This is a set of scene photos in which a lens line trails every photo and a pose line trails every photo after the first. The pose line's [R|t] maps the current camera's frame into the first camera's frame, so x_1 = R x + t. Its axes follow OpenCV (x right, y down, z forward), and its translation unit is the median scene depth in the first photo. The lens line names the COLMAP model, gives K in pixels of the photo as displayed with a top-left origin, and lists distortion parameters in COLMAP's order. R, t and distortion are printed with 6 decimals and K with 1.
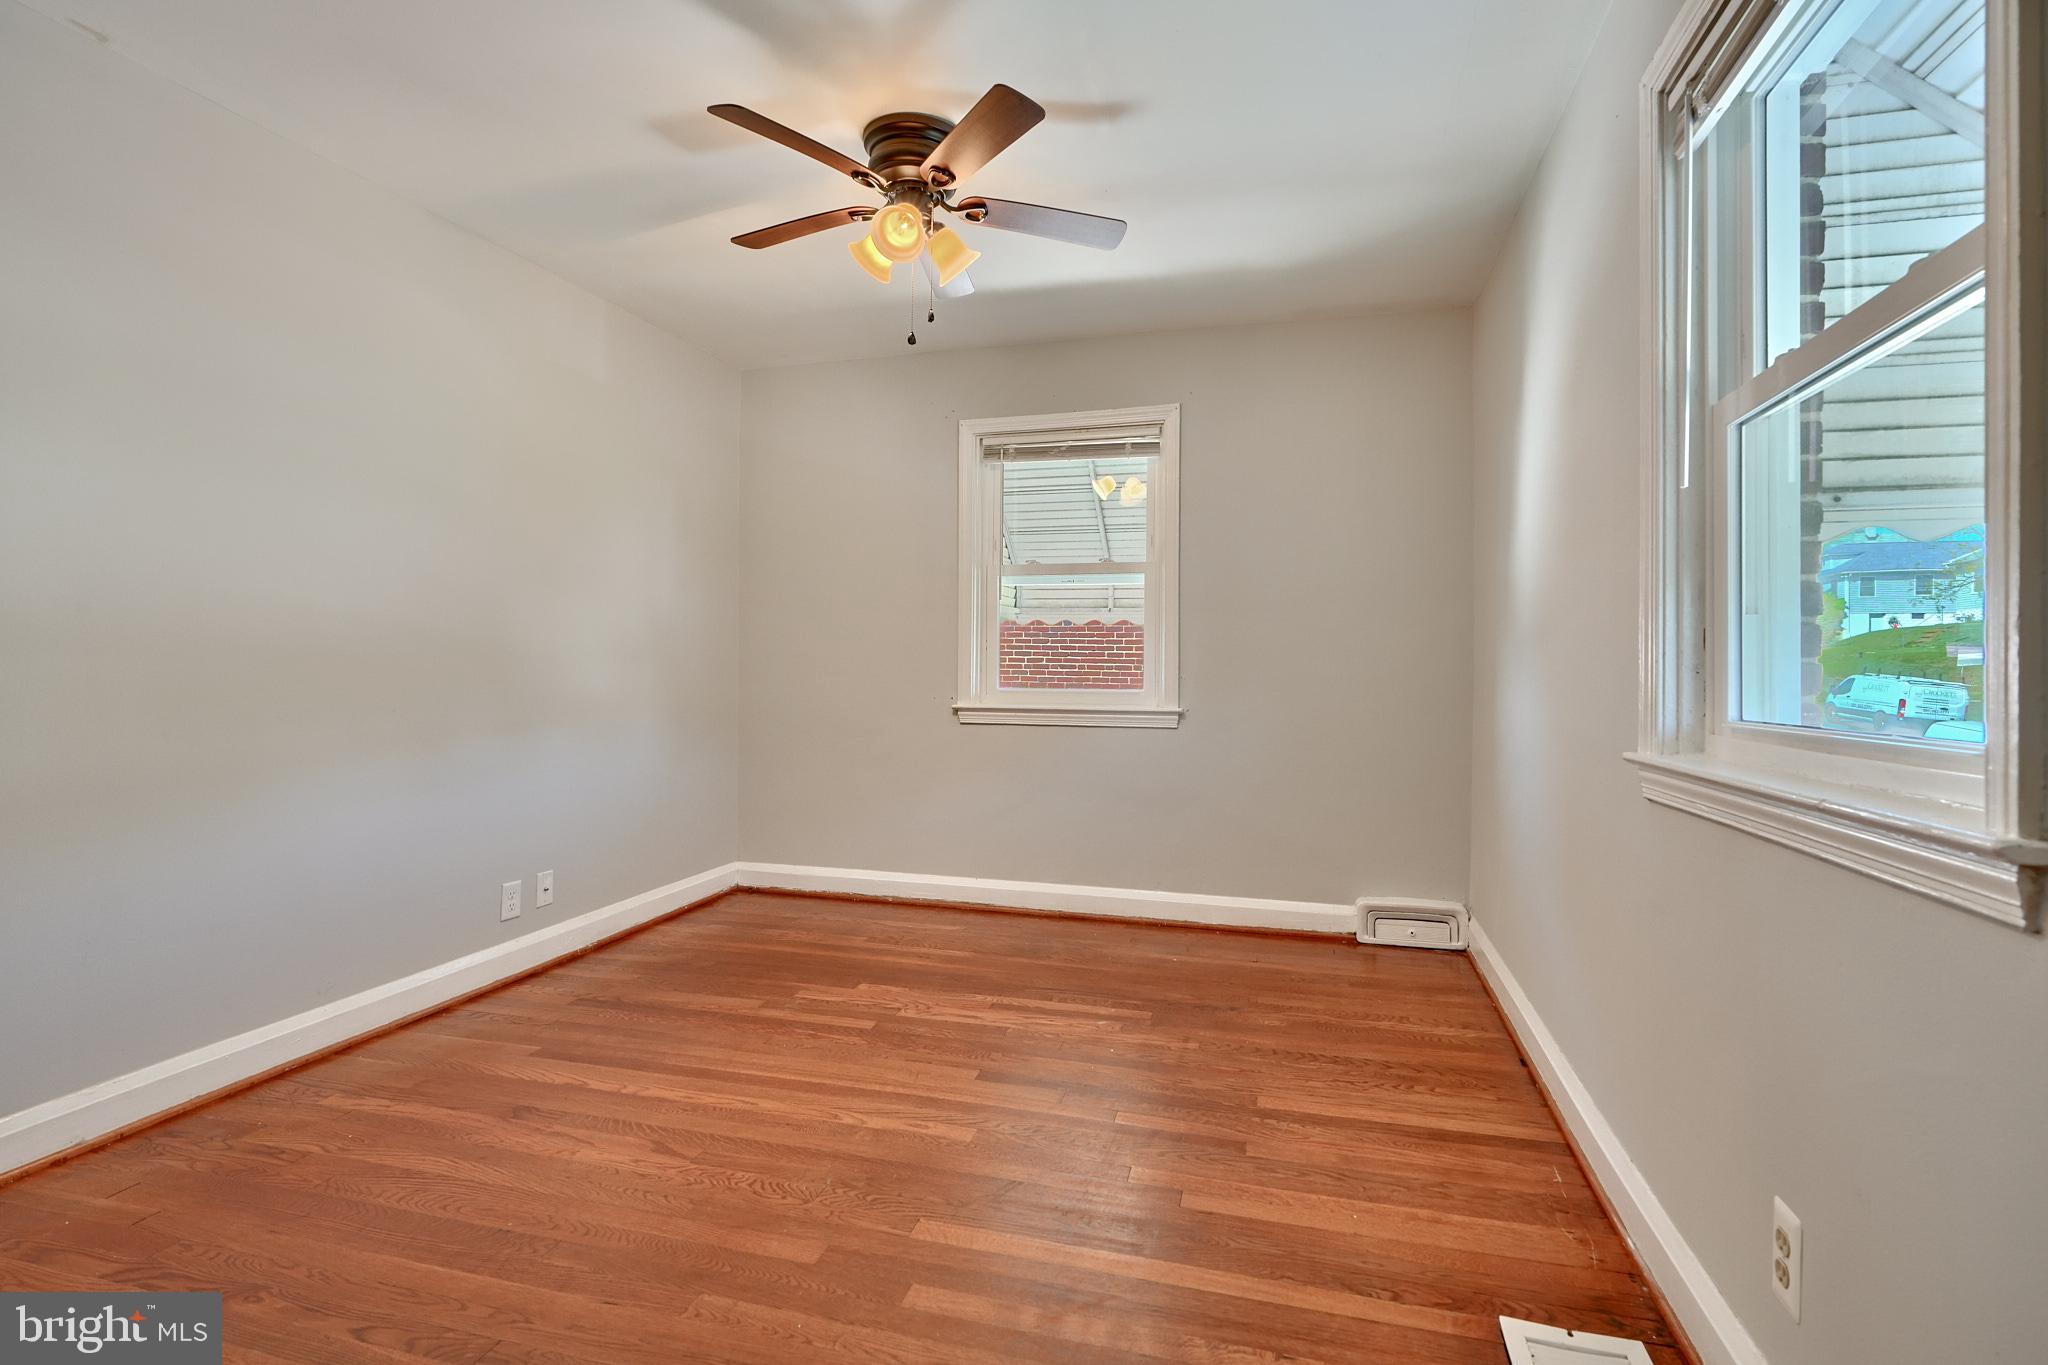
lens RADIAL K [[900.1, 0, 1025.7], [0, 900.1, 673.0], [0, 0, 1]] dist [0.000141, -0.000035]
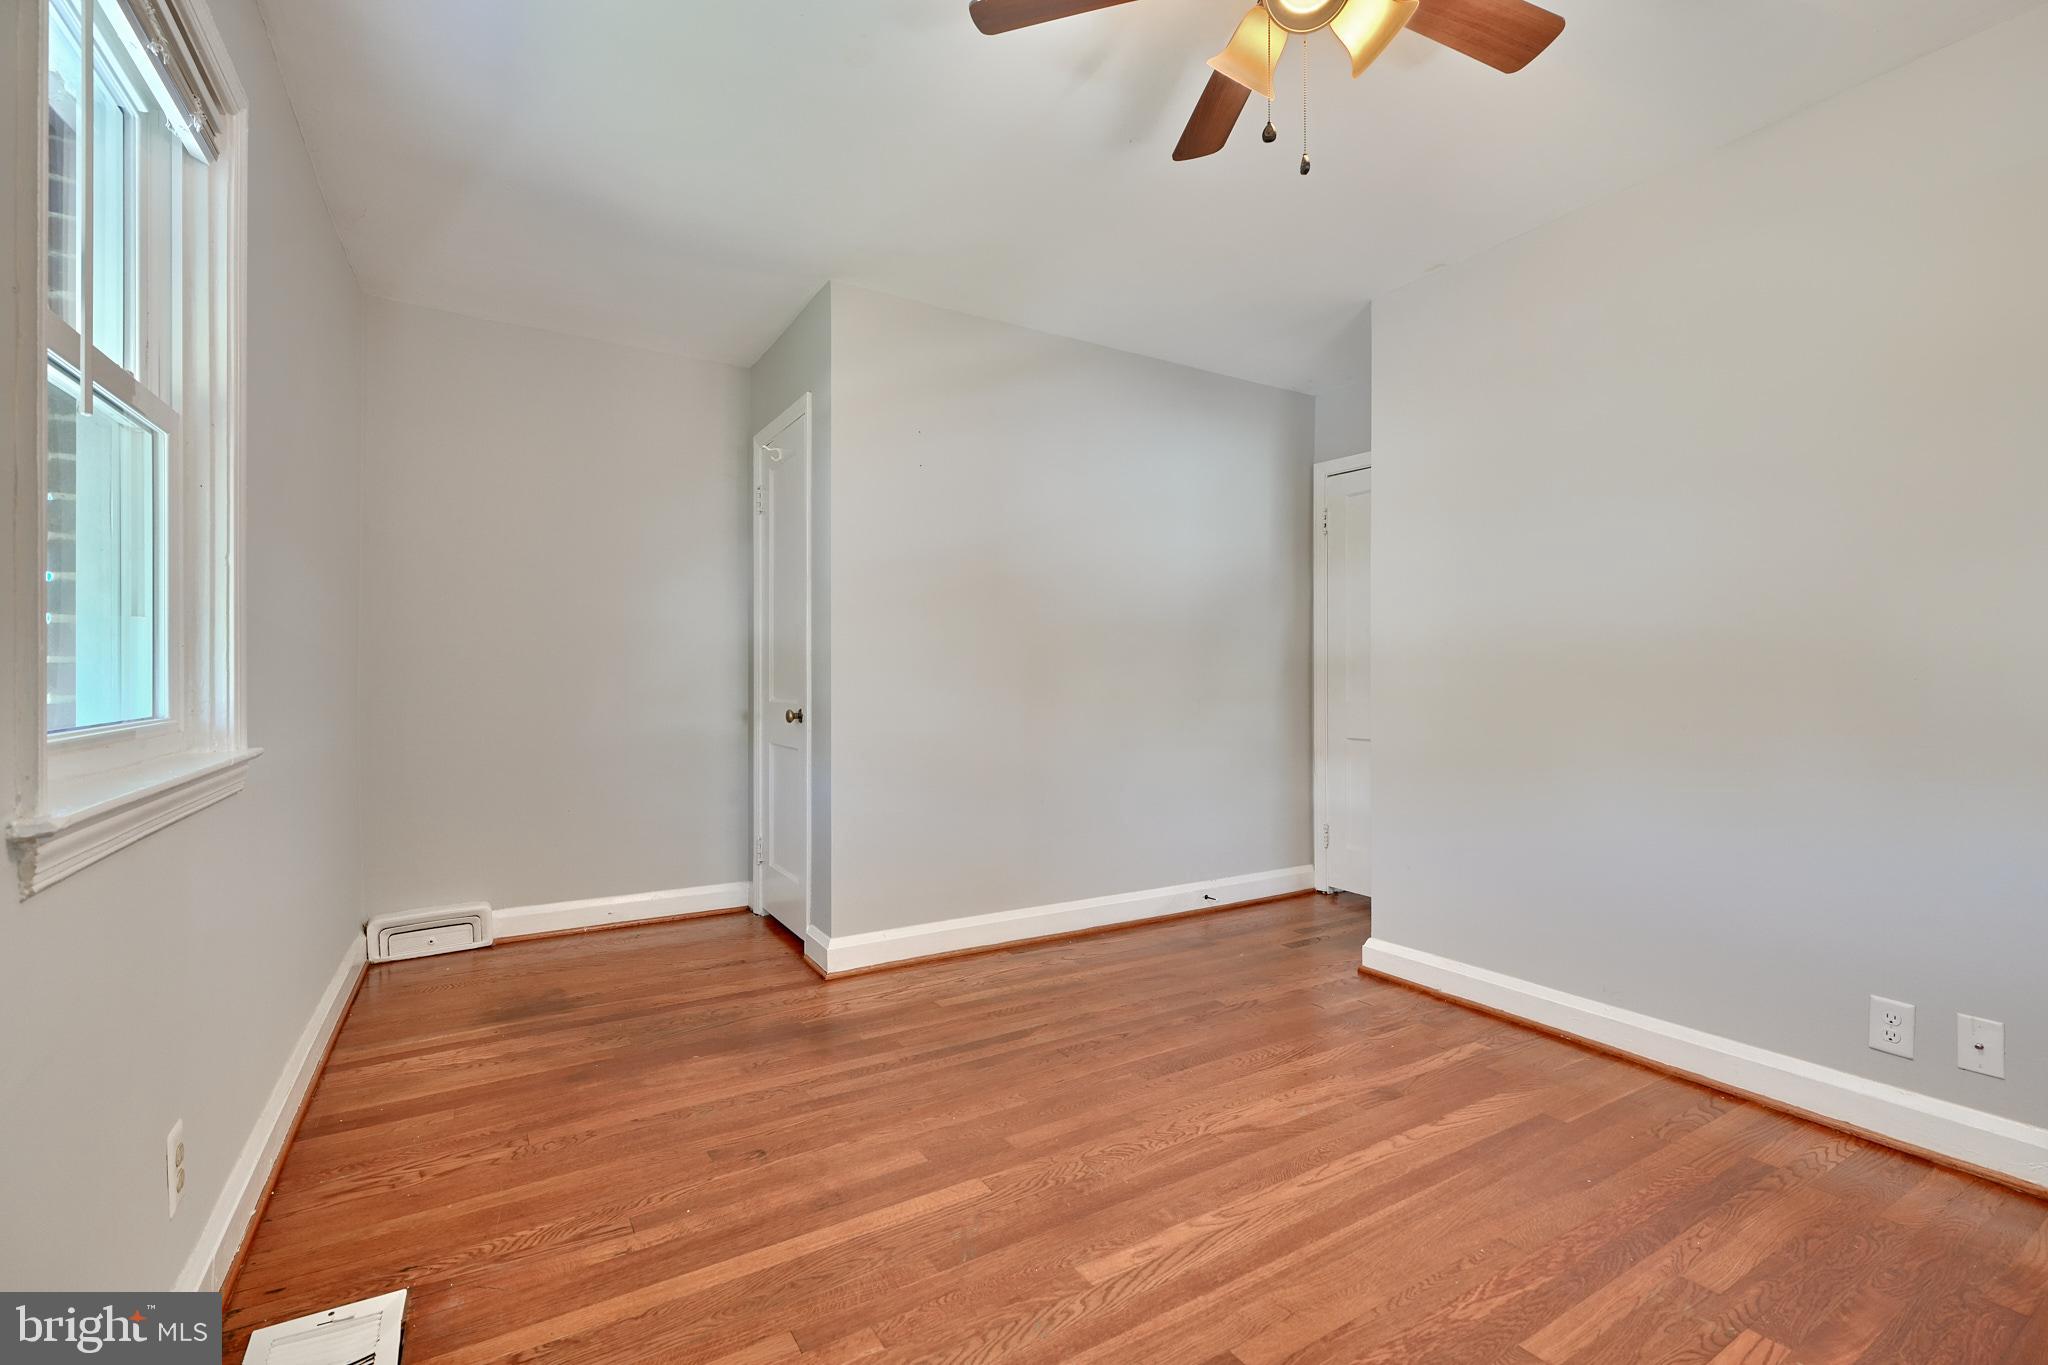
lens RADIAL K [[900.1, 0, 1025.7], [0, 900.1, 673.0], [0, 0, 1]] dist [0.000141, -0.000035]
pose [[-0.667767, -0.011661, -0.744279, 0.512487], [-0.010558, 0.999925, -0.006193, -0.001139], [0.744296, 0.003722, -0.667840, 1.355618]]
